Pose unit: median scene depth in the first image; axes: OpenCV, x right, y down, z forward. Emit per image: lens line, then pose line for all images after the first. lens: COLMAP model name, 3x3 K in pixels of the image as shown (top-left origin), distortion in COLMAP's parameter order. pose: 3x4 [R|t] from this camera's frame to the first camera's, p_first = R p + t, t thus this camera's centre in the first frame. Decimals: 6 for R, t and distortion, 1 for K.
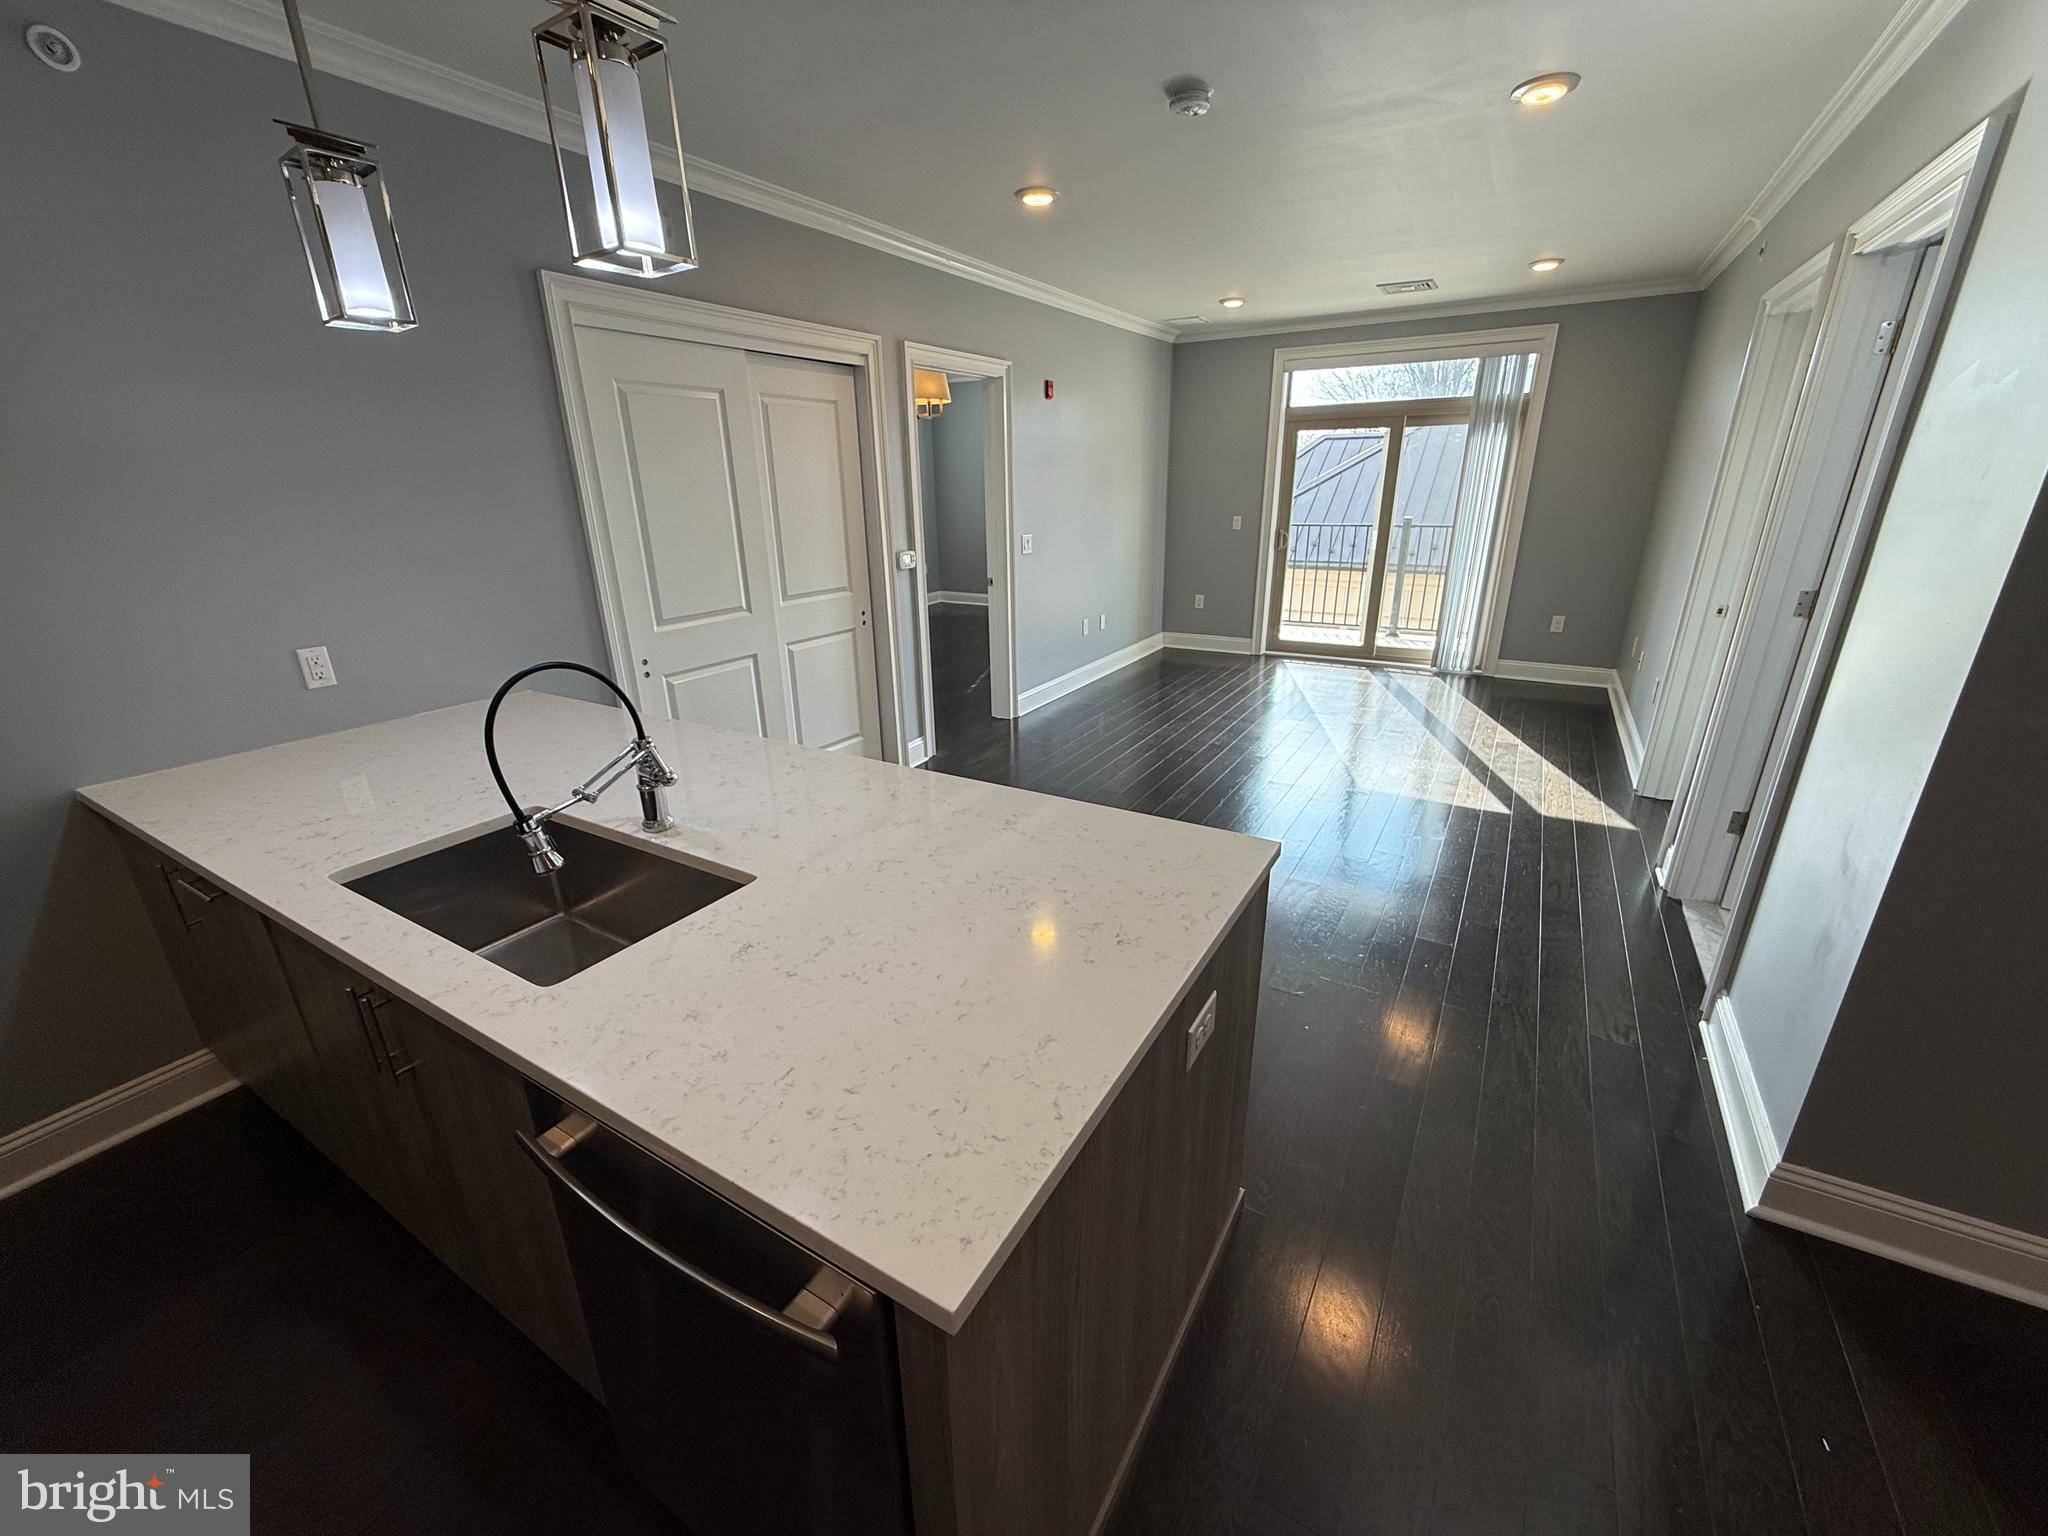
lens RADIAL K [[817.3, 0, 1020.6], [0, 817.3, 770.0], [0, 0, 1]] dist [0.001521, -0.000252]
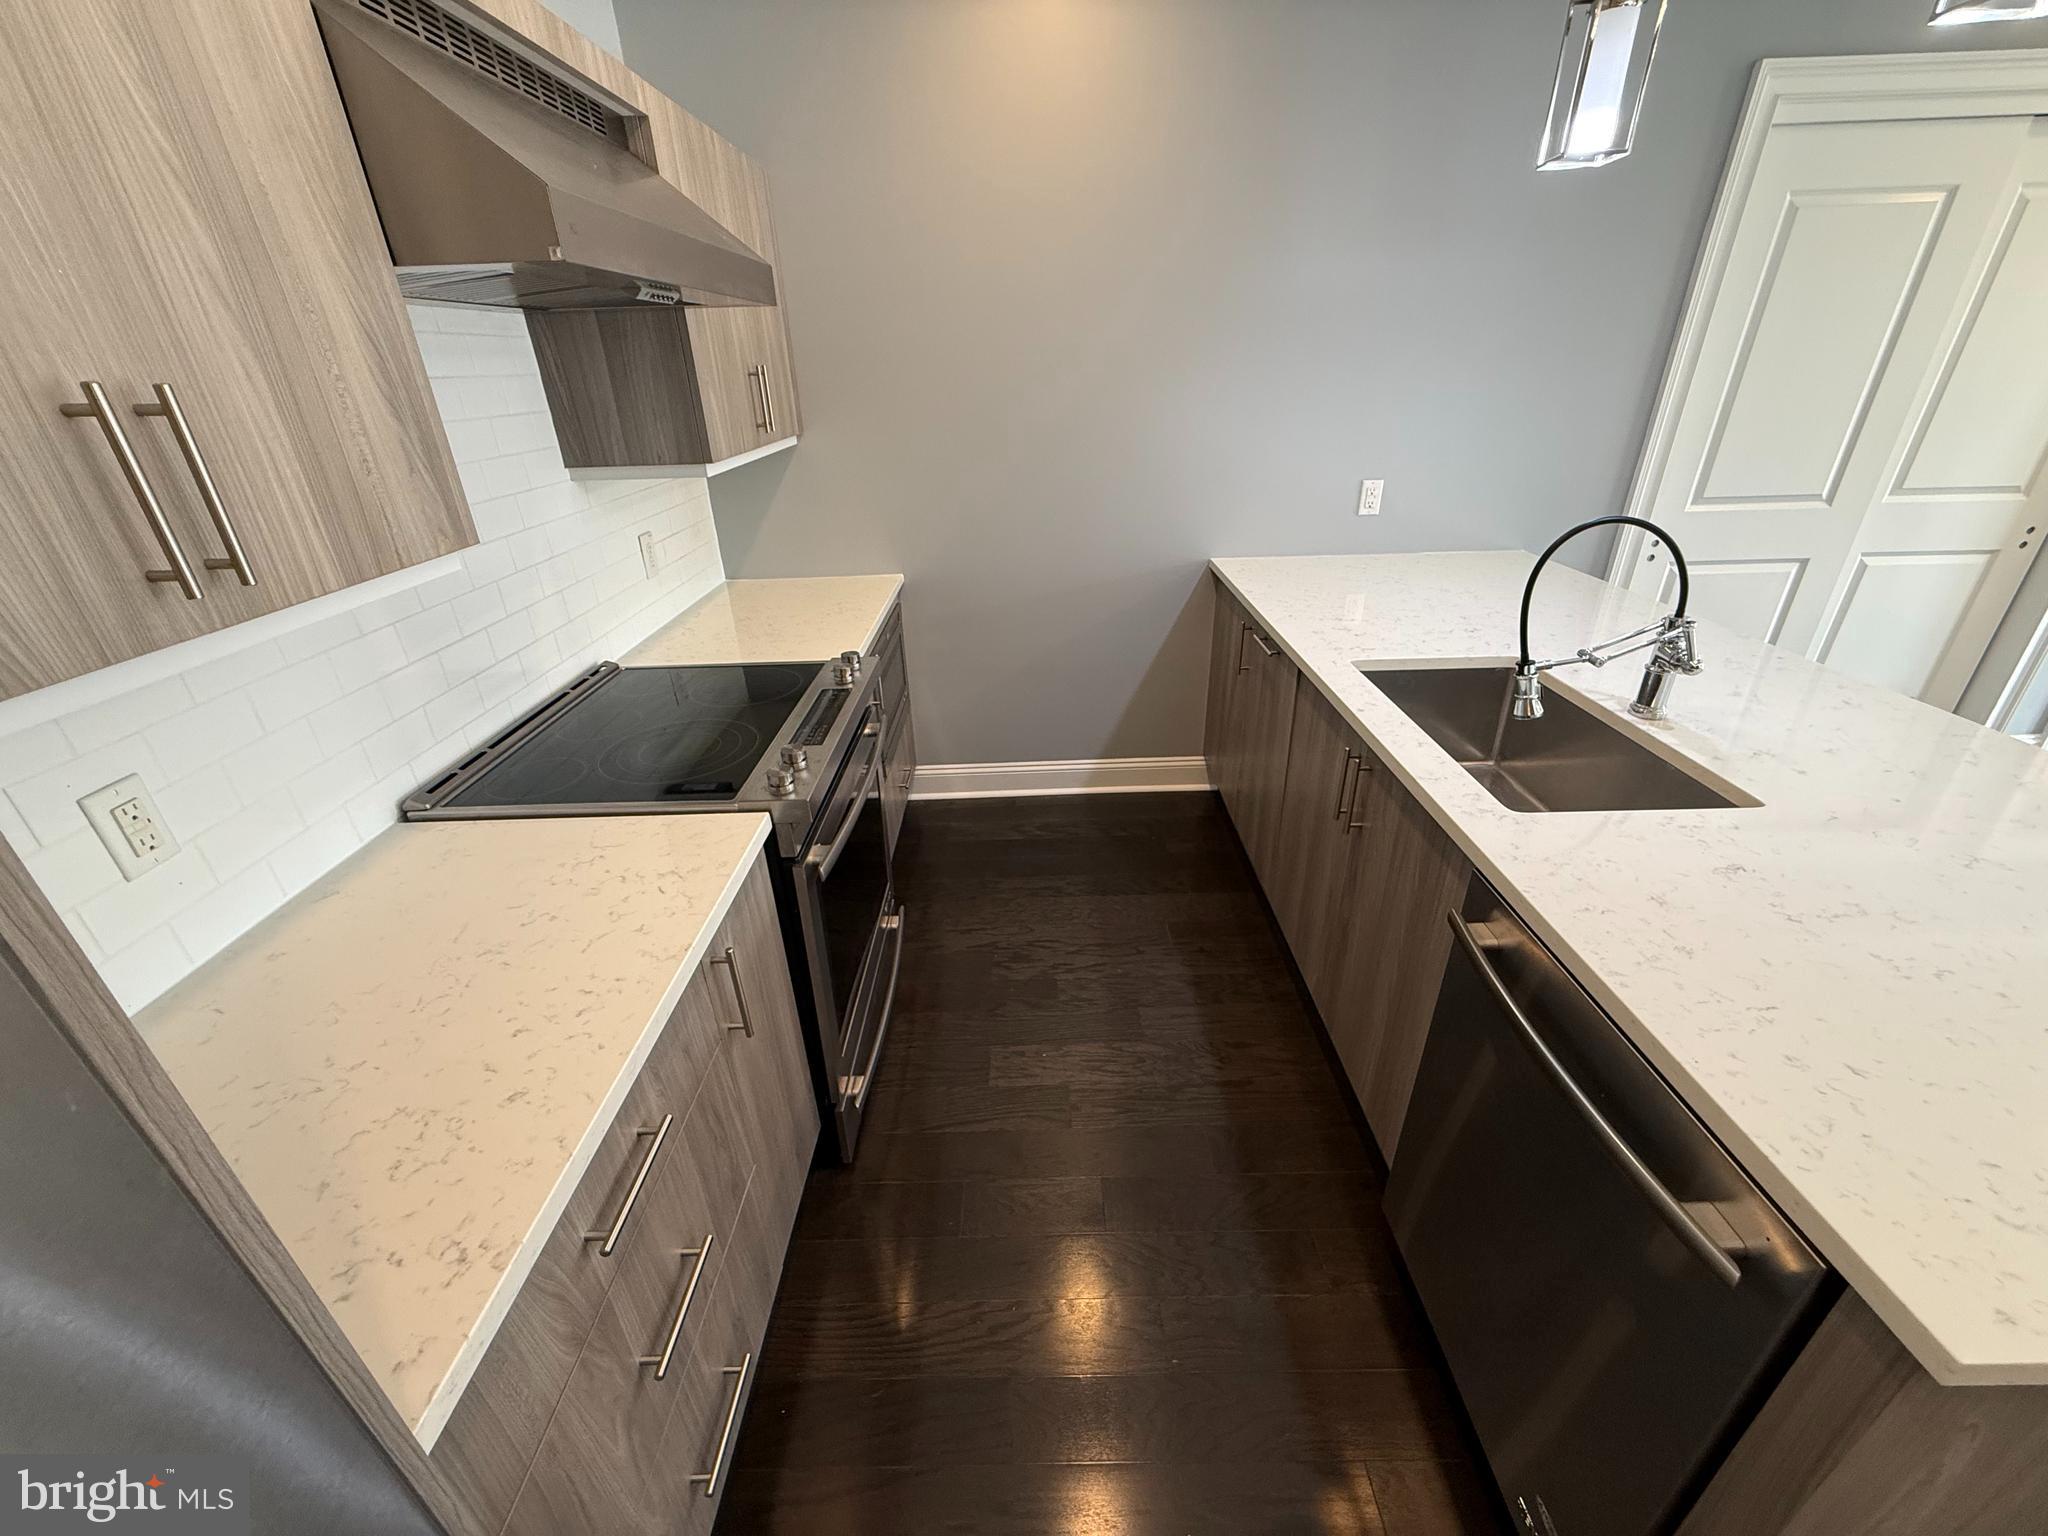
lens RADIAL K [[817.3, 0, 1020.6], [0, 817.3, 770.0], [0, 0, 1]] dist [0.001521, -0.000252]
pose [[0.512355, 0.386865, -0.766700, -0.069016], [-0.270714, 0.920023, 0.283323, 0.057544], [0.814989, 0.062395, 0.576108, -0.116593]]
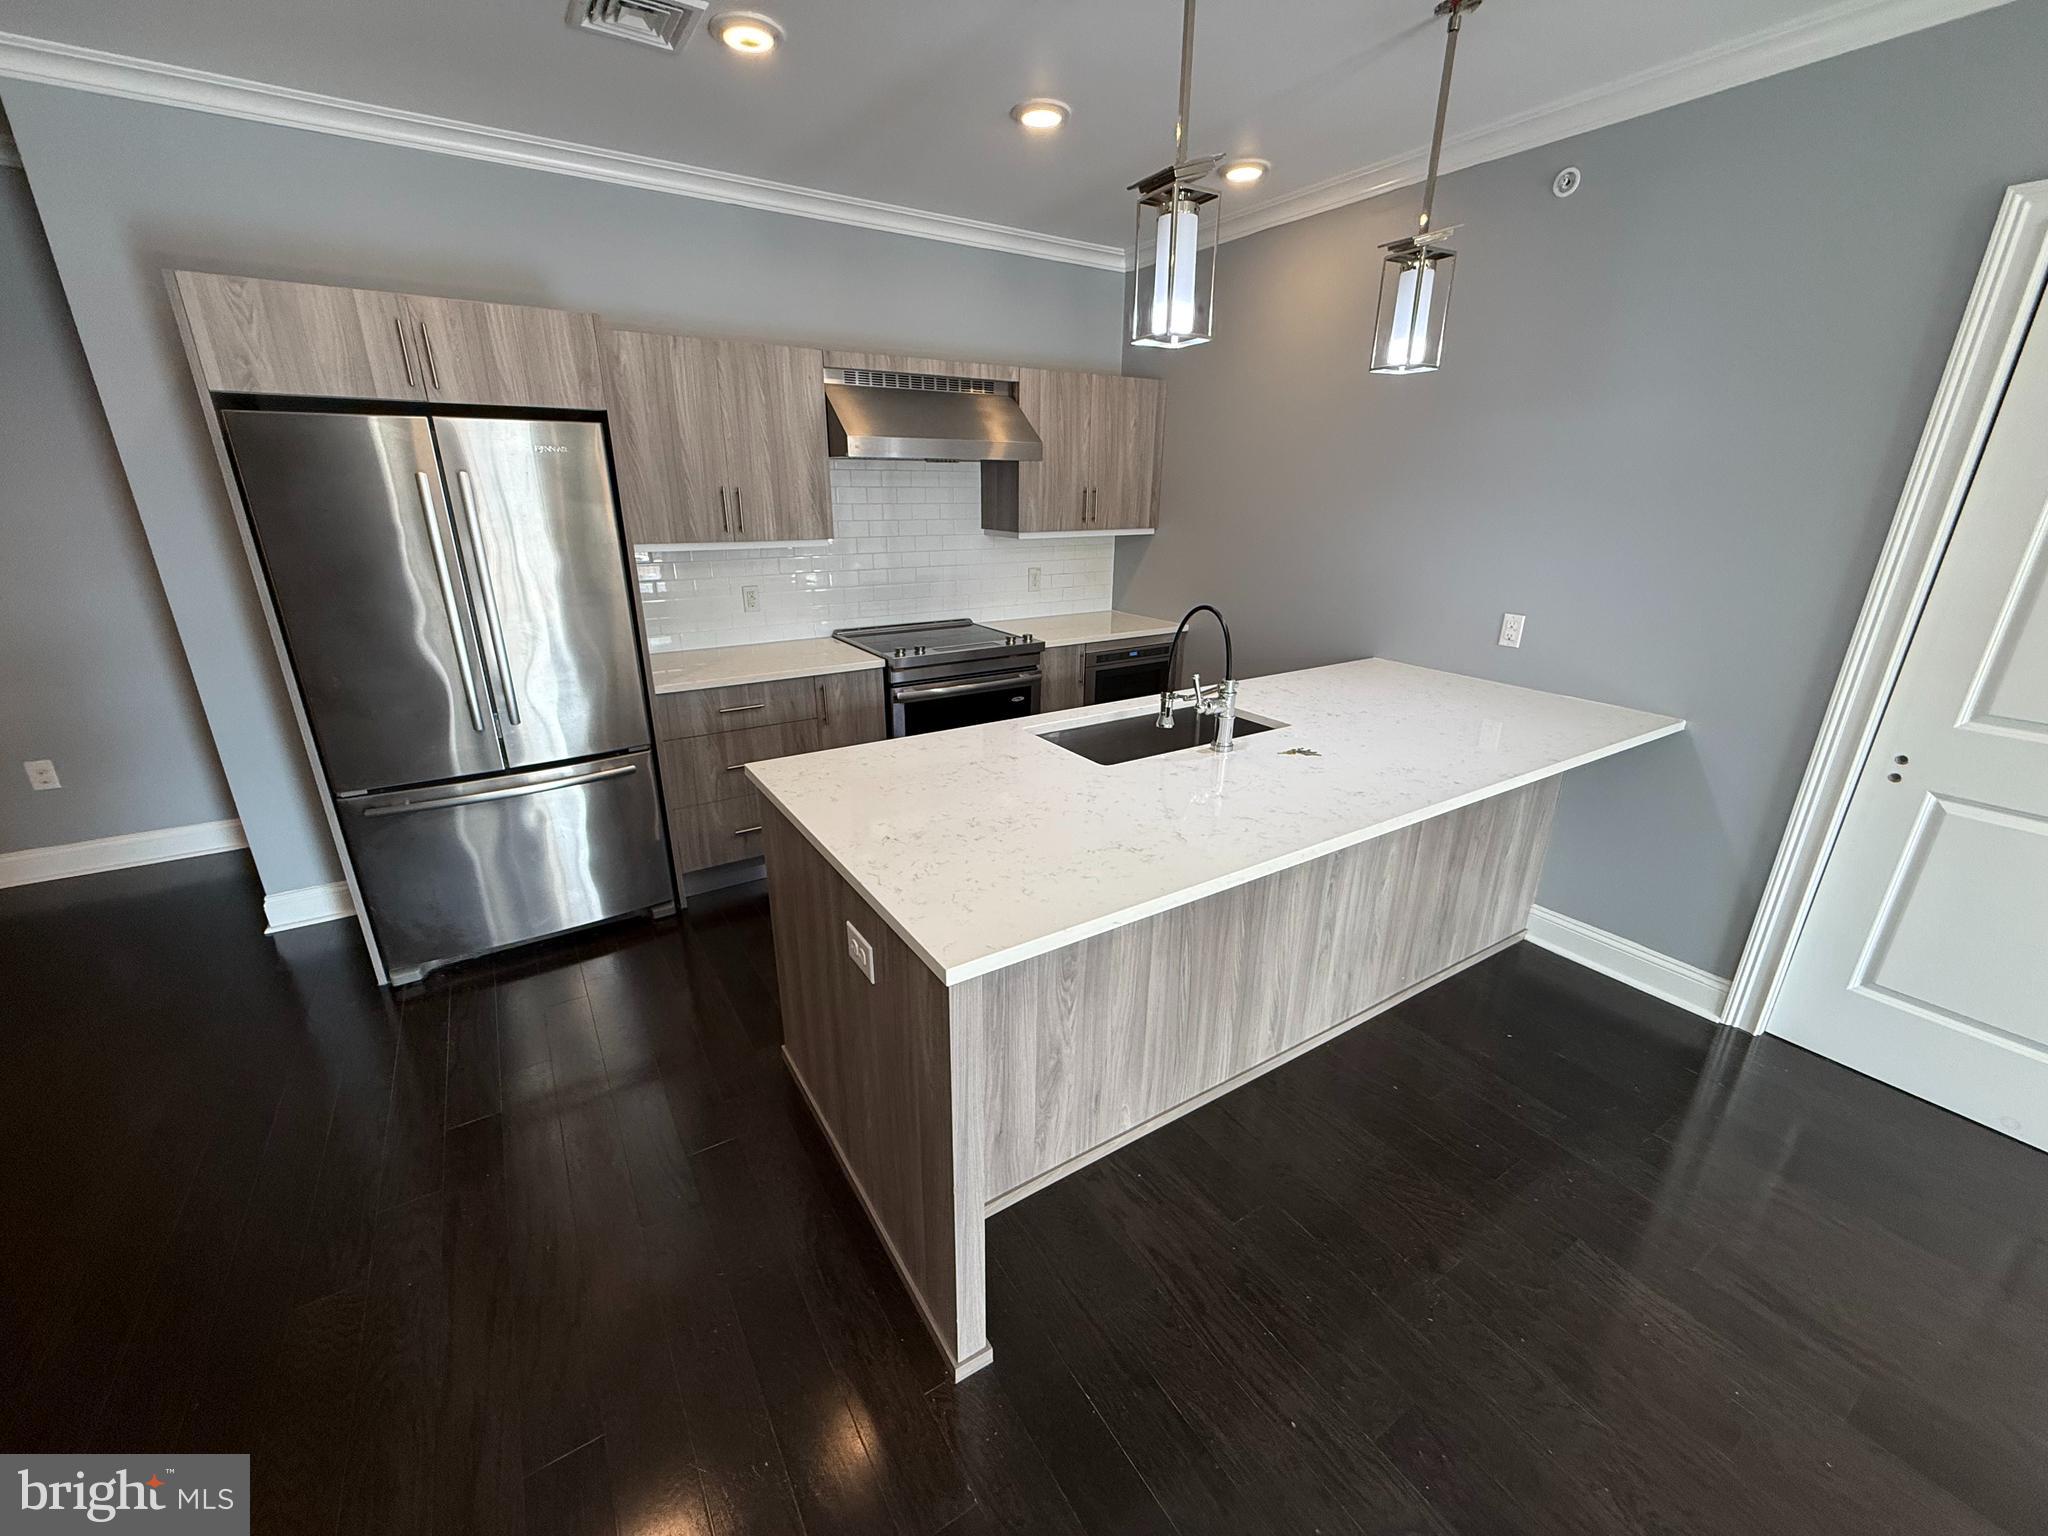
lens RADIAL K [[814.8, 0, 1020.8], [0, 814.8, 769.8], [0, 0, 1]] dist [0.001390, 0.000362]
pose [[-0.442812, 0.314292, -0.839725, 0.821650], [-0.302250, 0.829409, 0.469815, -0.426580], [0.844134, 0.461846, -0.272278, 1.109159]]
